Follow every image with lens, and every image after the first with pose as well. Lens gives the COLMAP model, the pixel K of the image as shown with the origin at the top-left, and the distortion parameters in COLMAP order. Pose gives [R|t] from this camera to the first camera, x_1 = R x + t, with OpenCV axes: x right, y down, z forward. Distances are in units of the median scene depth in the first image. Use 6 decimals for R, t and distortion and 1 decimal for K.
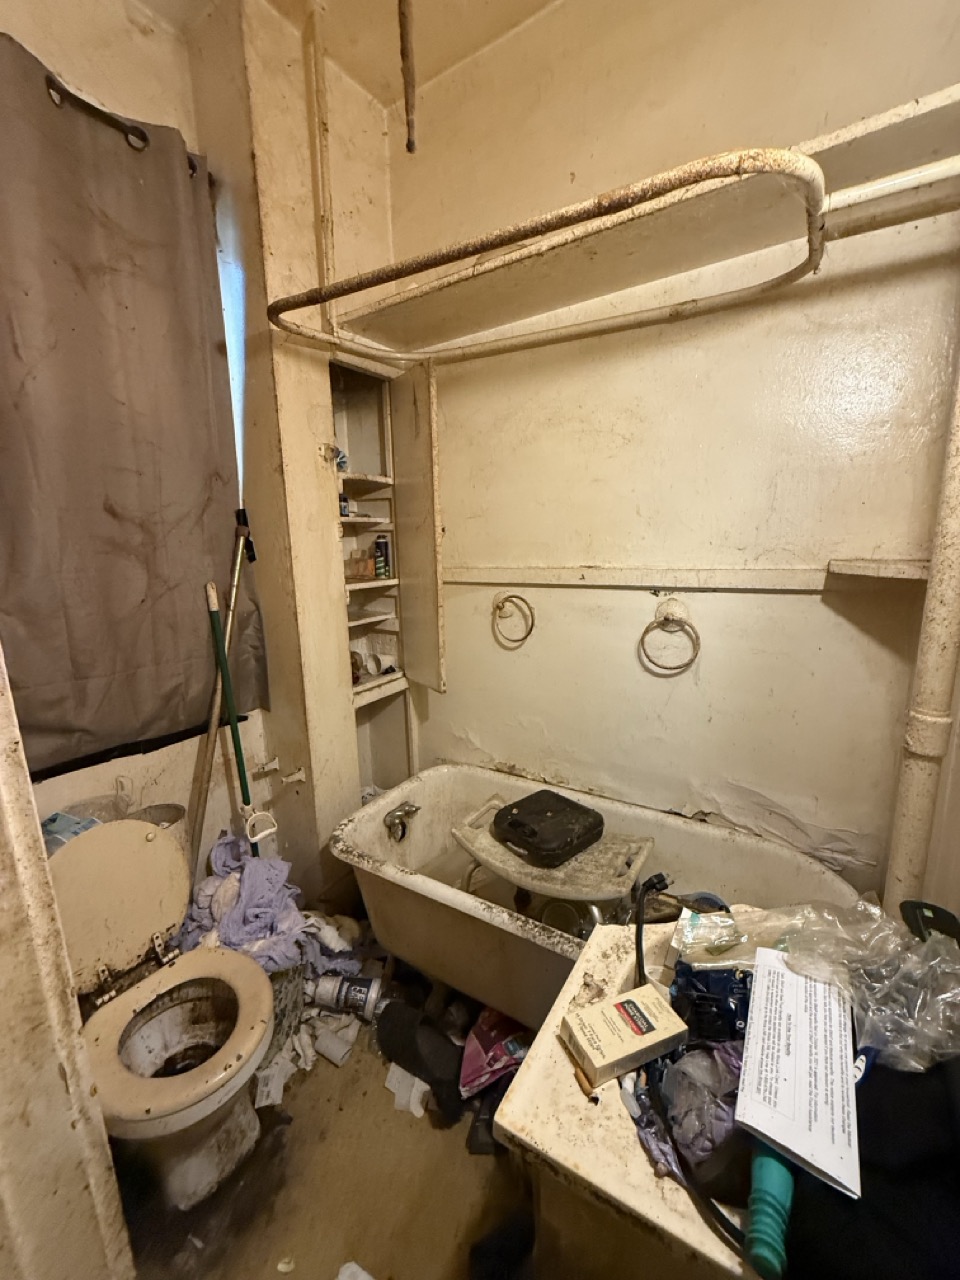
lens RADIAL K [[511.8, 0, 483.2], [0, 511.8, 638.8], [0, 0, 1]] dist [0.001183, -0.000105]
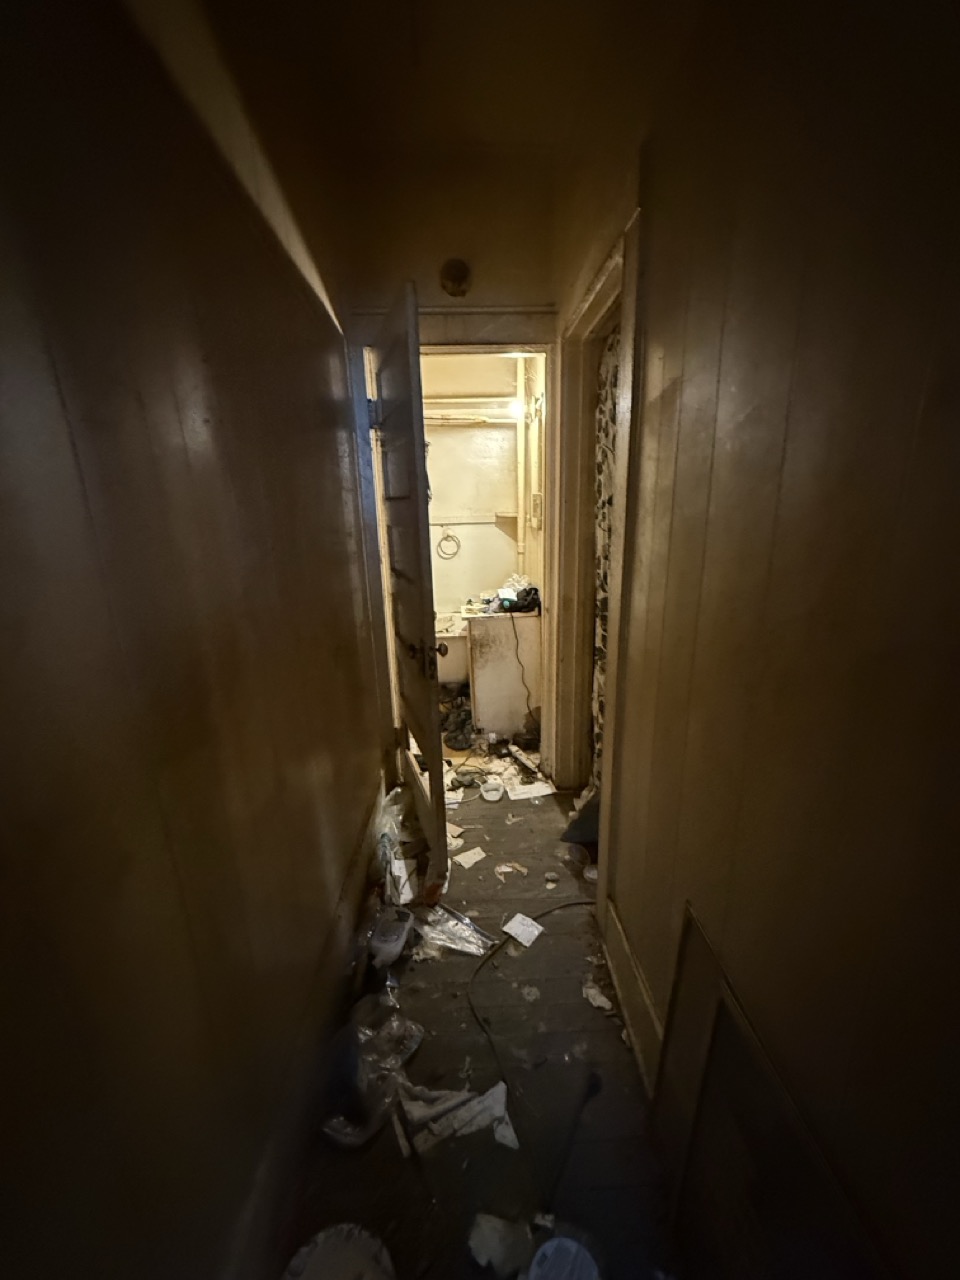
lens RADIAL K [[511.8, 0, 483.2], [0, 511.8, 638.8], [0, 0, 1]] dist [0.001183, -0.000105]
pose [[0.820531, -0.146465, 0.552519, -1.039575], [0.112725, 0.989095, 0.094789, 0.259875], [-0.560377, -0.015494, 0.828093, -1.318097]]
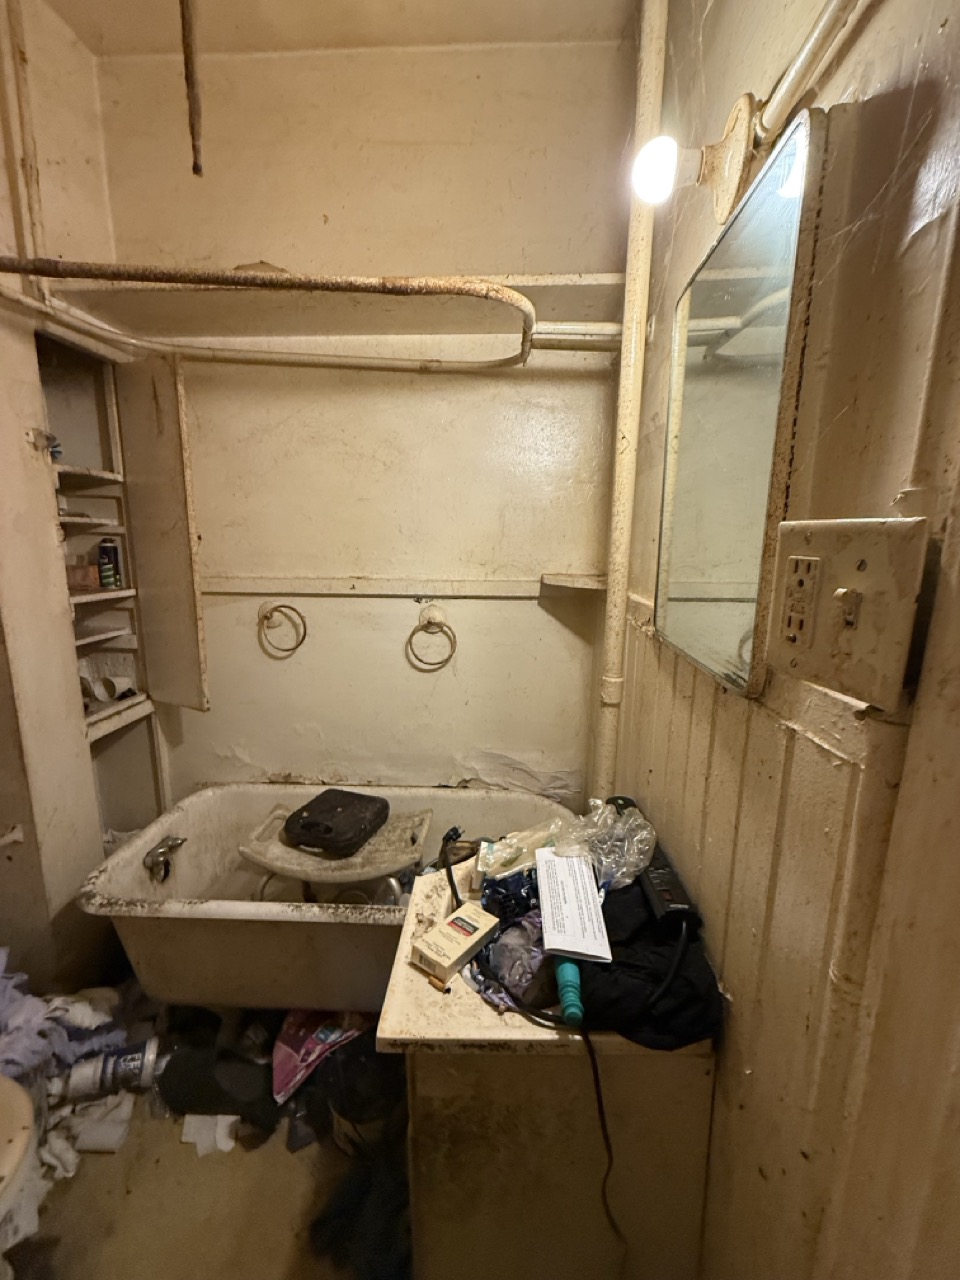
lens RADIAL K [[511.8, 0, 483.2], [0, 511.8, 638.8], [0, 0, 1]] dist [0.001183, -0.000105]
pose [[0.865708, -0.057714, 0.497210, -0.121888], [0.061057, 0.998089, 0.009546, -0.004589], [-0.496811, 0.022094, 0.867578, -0.083160]]
